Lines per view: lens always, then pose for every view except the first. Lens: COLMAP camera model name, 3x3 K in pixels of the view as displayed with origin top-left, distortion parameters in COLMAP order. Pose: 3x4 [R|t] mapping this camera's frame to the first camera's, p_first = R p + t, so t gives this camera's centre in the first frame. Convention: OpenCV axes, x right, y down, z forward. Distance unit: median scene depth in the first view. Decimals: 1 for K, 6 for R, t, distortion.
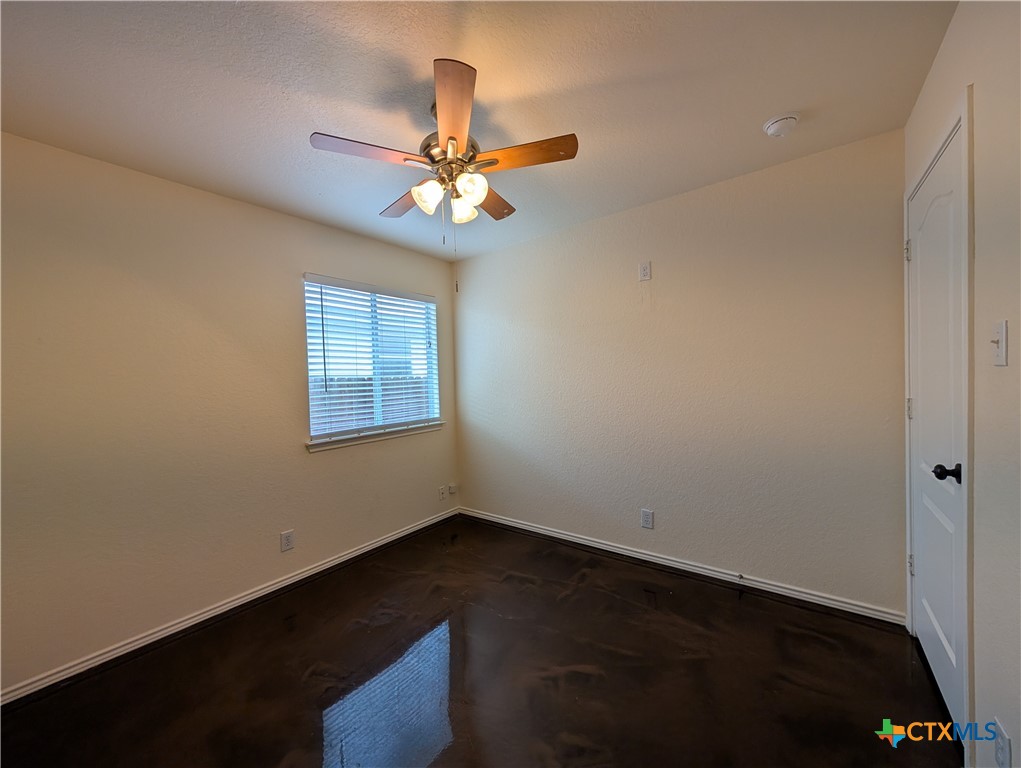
lens RADIAL K [[386.8, 0, 512.8], [0, 386.8, 385.1], [0, 0, 1]] dist [0.000184, 0.000230]
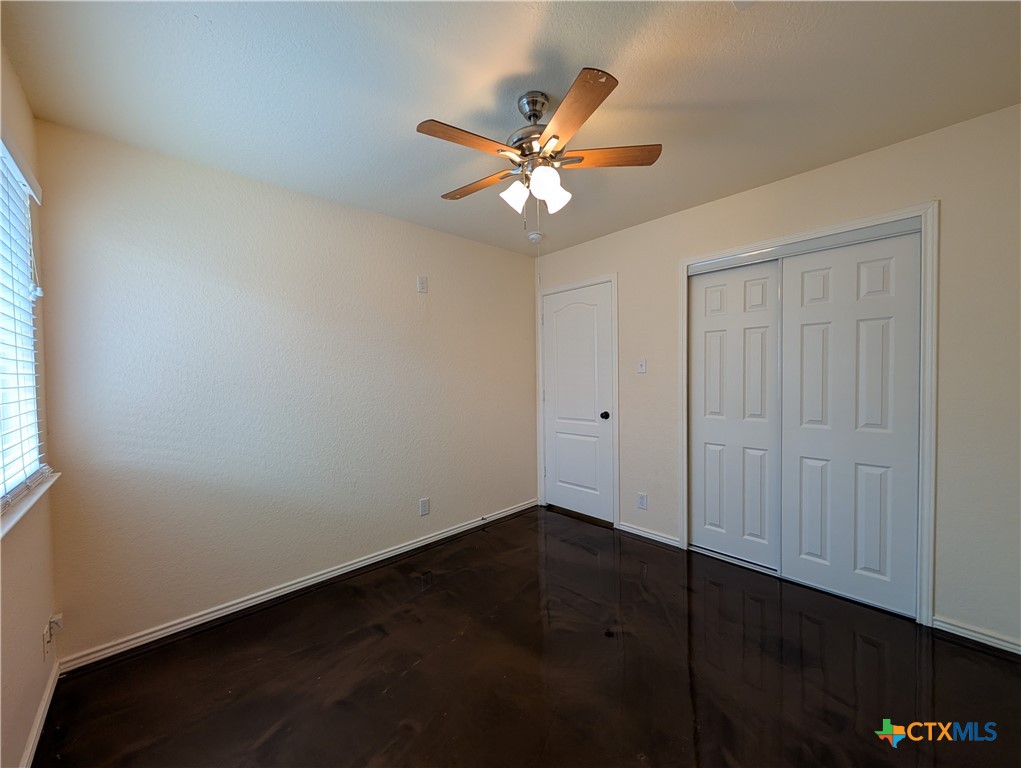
lens RADIAL K [[386.8, 0, 512.8], [0, 386.8, 385.1], [0, 0, 1]] dist [0.000184, 0.000230]
pose [[0.164609, 0.008963, 0.986318, -0.627487], [0.030005, 0.999450, -0.014090, 0.018753], [-0.985902, 0.031914, 0.164250, 0.495160]]
